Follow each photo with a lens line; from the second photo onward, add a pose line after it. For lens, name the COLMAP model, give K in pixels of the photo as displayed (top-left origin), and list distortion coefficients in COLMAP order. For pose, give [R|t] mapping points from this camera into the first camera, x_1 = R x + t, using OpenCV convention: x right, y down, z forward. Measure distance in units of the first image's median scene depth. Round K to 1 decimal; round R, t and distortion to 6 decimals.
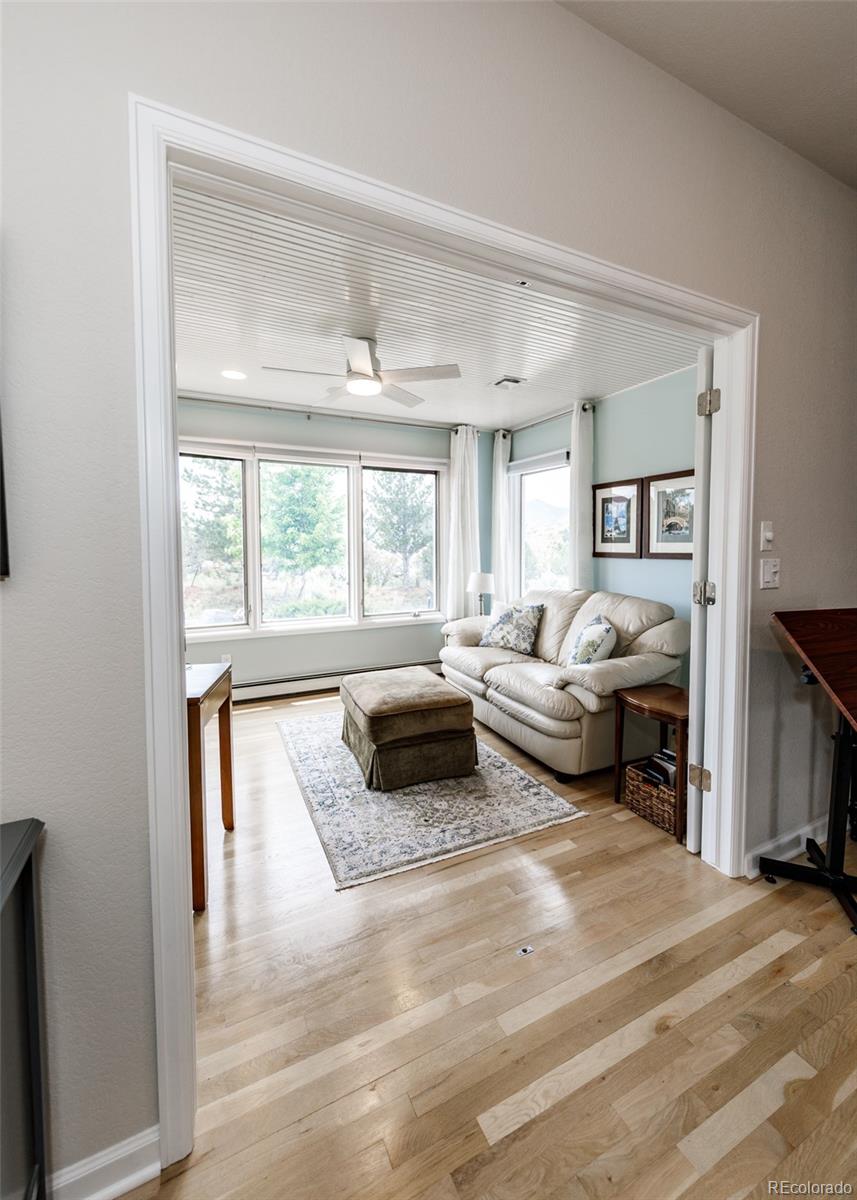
lens RADIAL K [[482.7, 0, 431.9], [0, 482.7, 563.8], [0, 0, 1]] dist [0.018812, 0.000417]
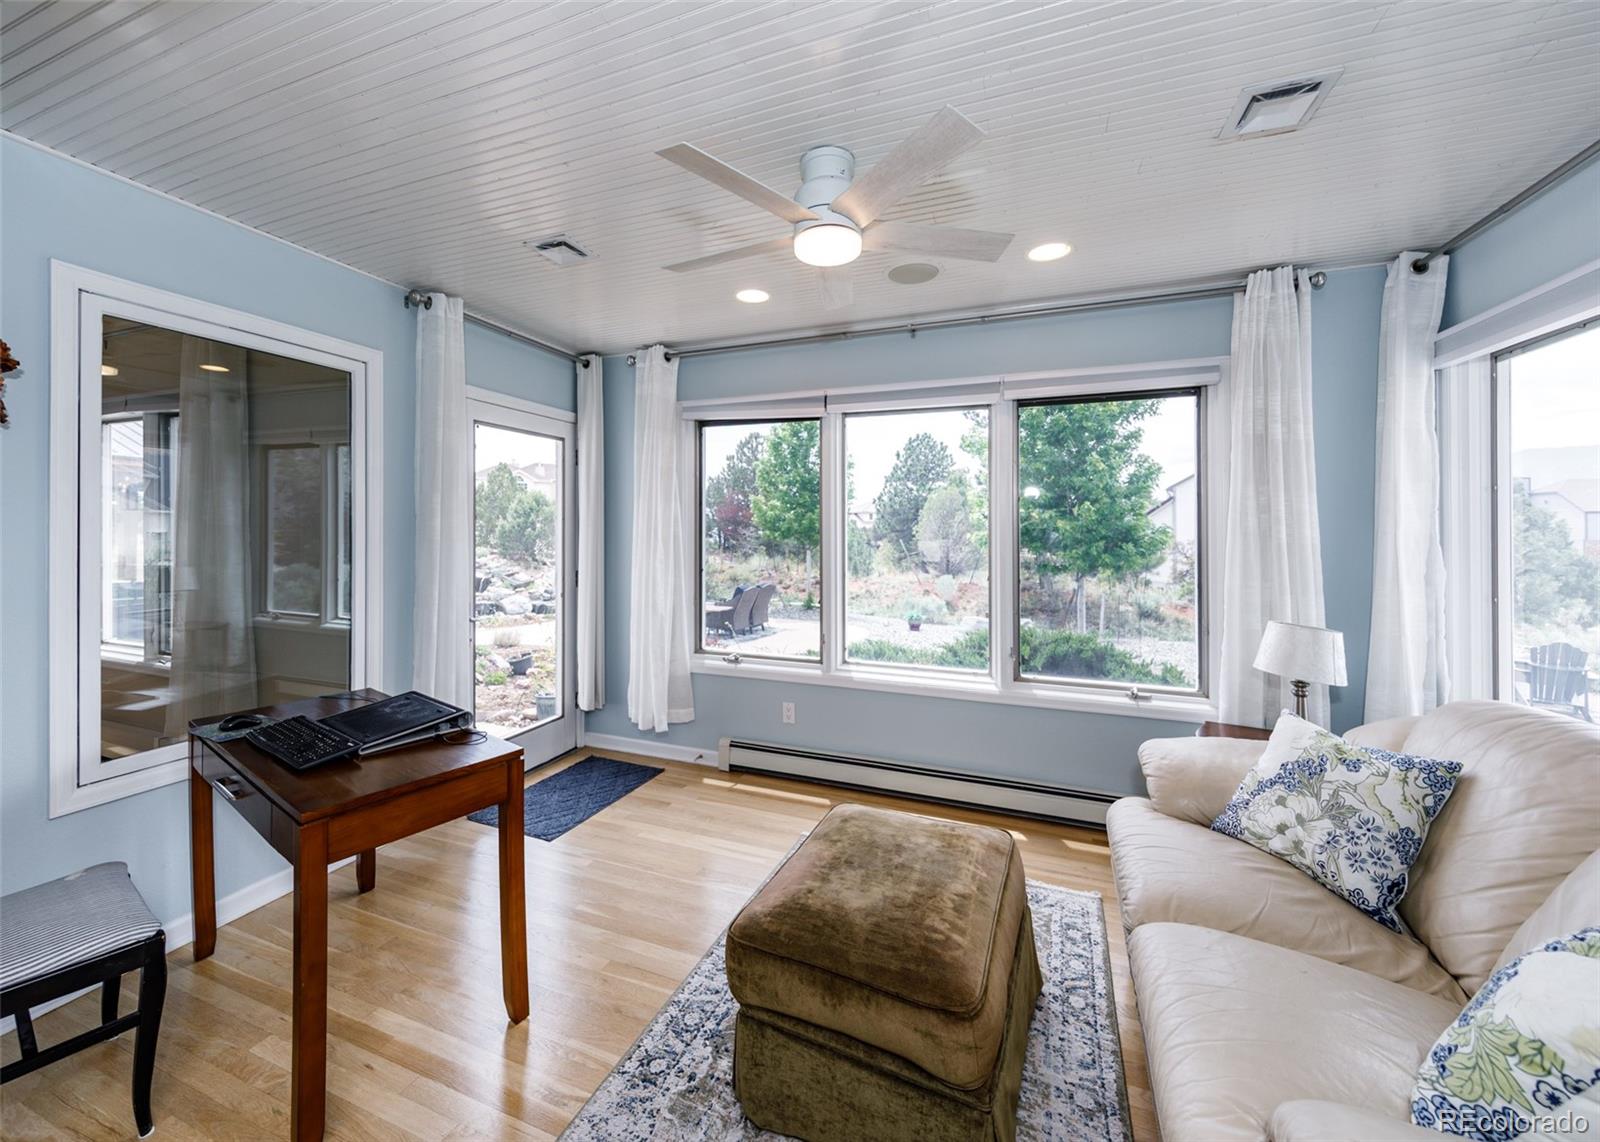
lens RADIAL K [[643.7, 0, 786.3], [0, 643.7, 514.7], [0, 0, 1]] dist [0.018812, 0.000417]
pose [[0.674128, -0.003444, -0.738607, 0.253499], [-0.036381, 0.998621, -0.037861, -0.043171], [0.737718, 0.052395, 0.673072, 0.399493]]
